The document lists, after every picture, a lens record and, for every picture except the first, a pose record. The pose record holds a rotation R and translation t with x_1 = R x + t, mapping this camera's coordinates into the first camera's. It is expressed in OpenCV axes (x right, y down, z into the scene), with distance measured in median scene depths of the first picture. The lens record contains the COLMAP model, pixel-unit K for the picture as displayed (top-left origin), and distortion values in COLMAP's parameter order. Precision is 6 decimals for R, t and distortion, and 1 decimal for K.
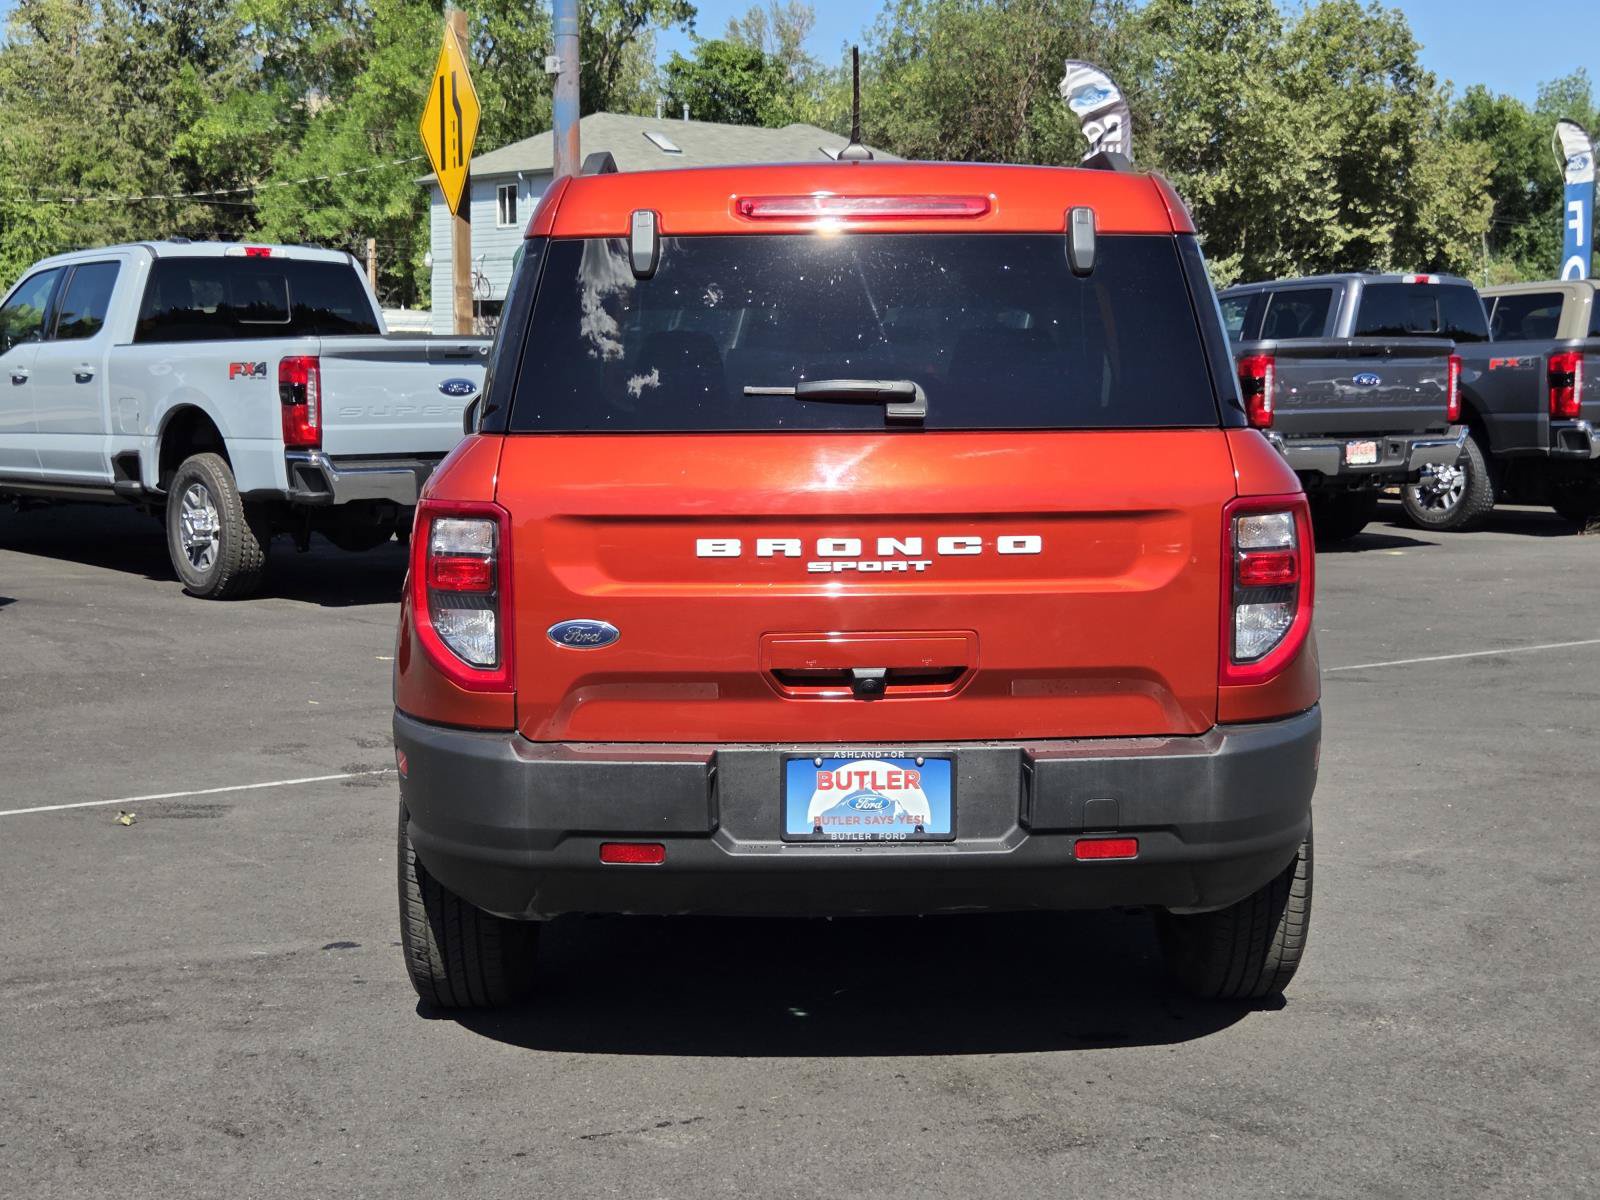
lens RADIAL K [[2386.3, 0, 786.4], [0, 2386.3, 588.4], [0, 0, 1]] dist [0.030335, 0.000000]
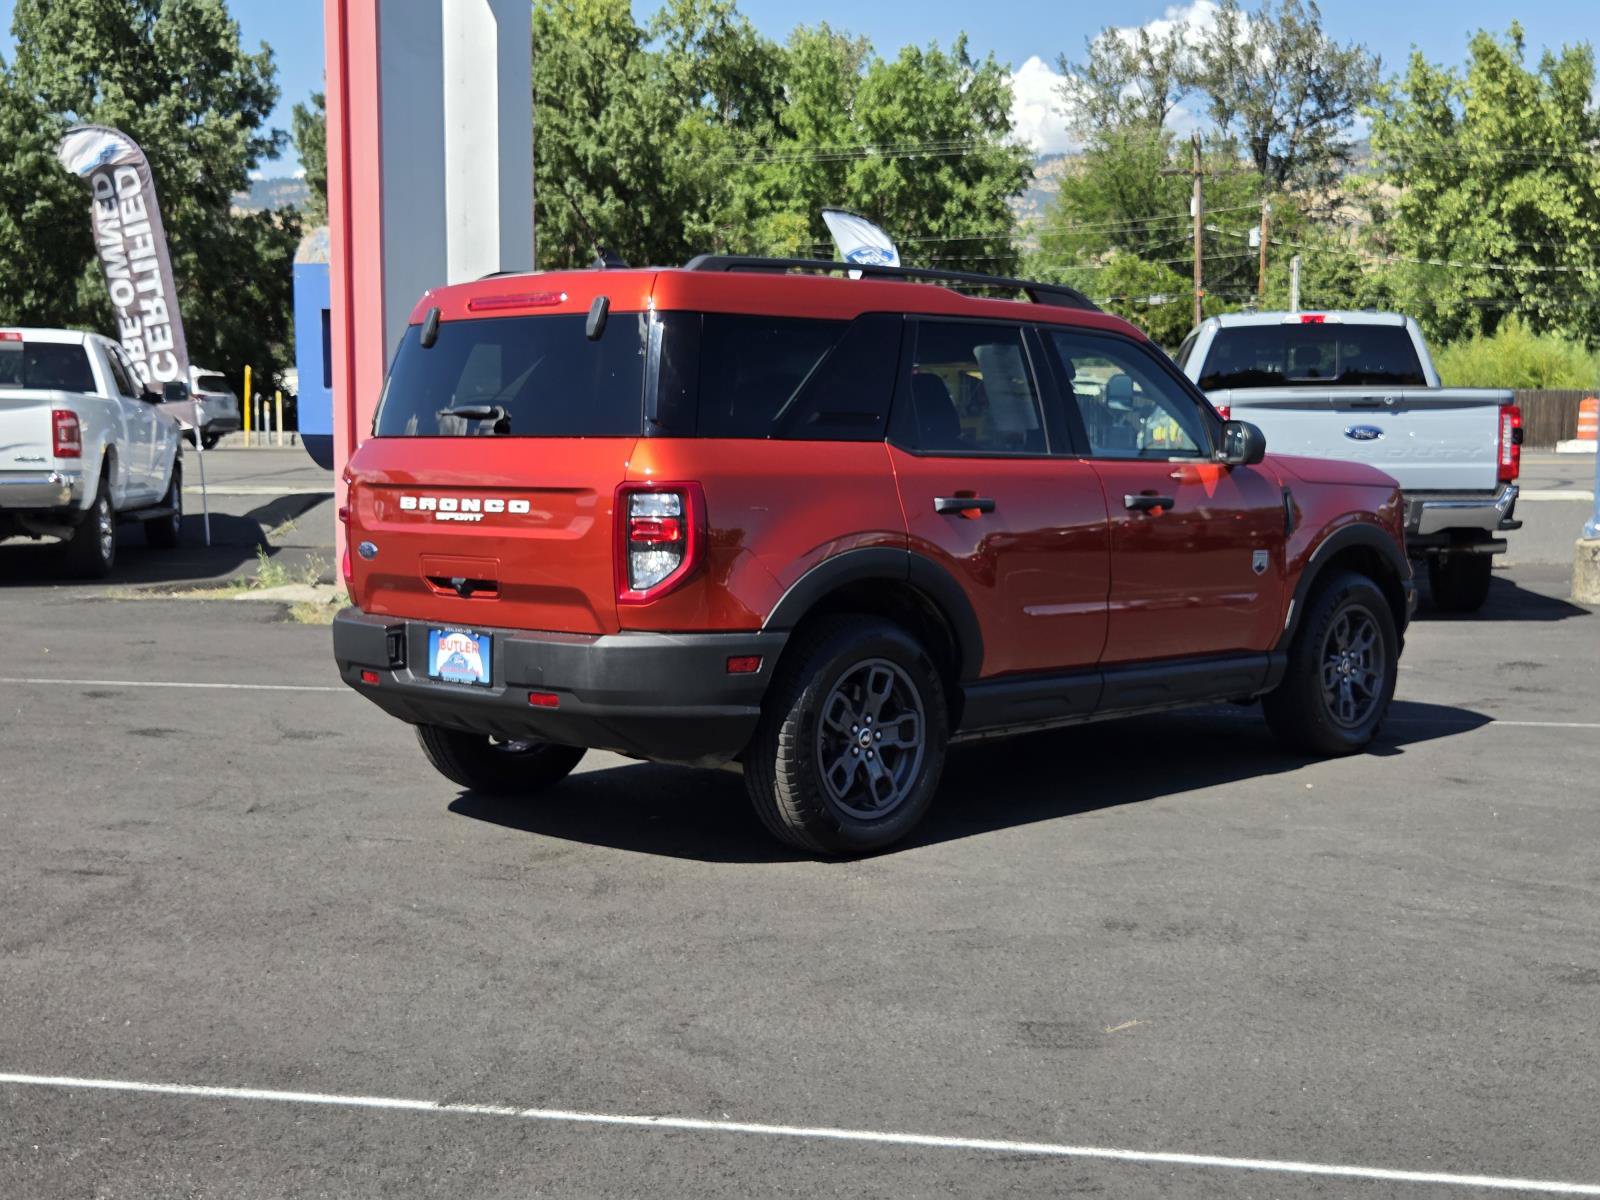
lens RADIAL K [[2386.3, 0, 800.5], [0, 2386.3, 587.5], [0, 0, 1]] dist [0.030335, 0.000000]
pose [[0.693329, 0.053745, -0.718615, 1.384763], [-0.073342, 0.997299, 0.003826, 0.015916], [0.716880, 0.050052, 0.695398, 0.015648]]
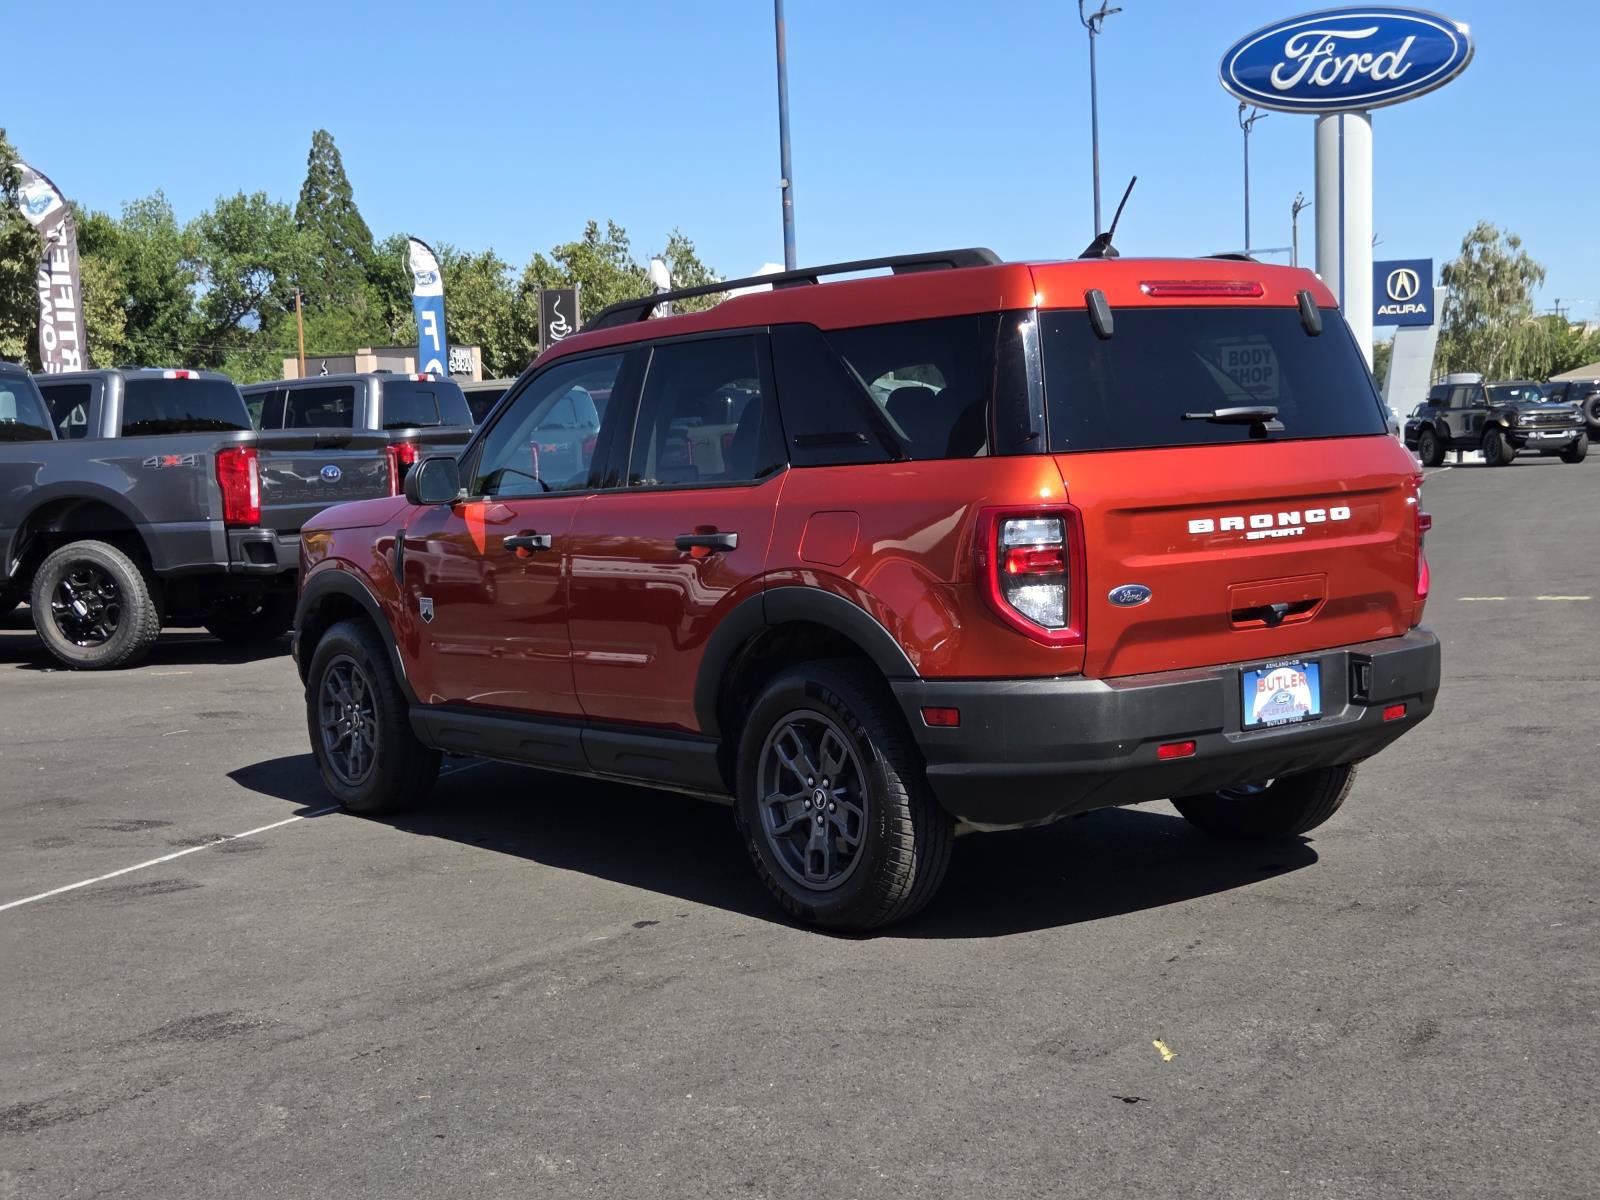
lens RADIAL K [[2386.3, 0, 860.8], [0, 2386.3, 557.9], [0, 0, 1]] dist [0.030335, 0.000000]
pose [[0.788531, -0.063592, 0.611698, -1.042206], [0.100840, 0.994547, -0.026598, 0.018482], [-0.606671, 0.082657, 0.790644, 0.007531]]
